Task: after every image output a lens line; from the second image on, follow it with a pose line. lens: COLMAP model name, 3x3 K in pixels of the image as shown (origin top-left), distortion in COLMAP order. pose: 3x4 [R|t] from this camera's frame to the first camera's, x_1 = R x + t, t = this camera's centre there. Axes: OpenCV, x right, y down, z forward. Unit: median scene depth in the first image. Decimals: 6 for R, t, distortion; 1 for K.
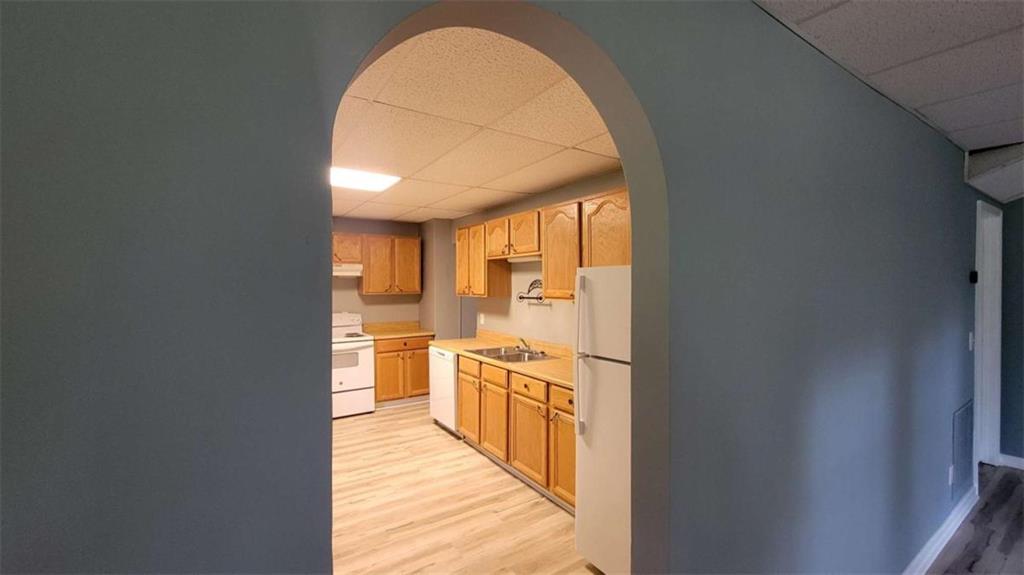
lens RADIAL K [[418.0, 0, 512.5], [0, 418.0, 285.5], [0, 0, 1]] dist [0.000474, 0.000149]
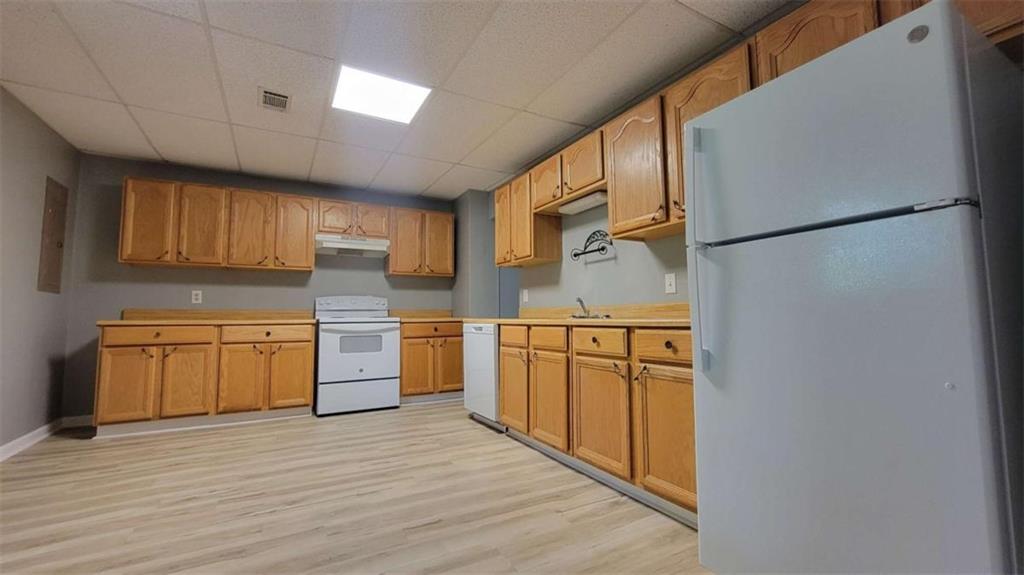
lens RADIAL K [[418.0, 0, 510.2], [0, 418.0, 287.8], [0, 0, 1]] dist [0.000474, 0.000149]
pose [[0.996697, -0.010575, -0.080522, -0.045856], [0.004318, 0.996984, -0.077483, 0.168282], [0.081098, 0.076880, 0.993737, 0.205090]]
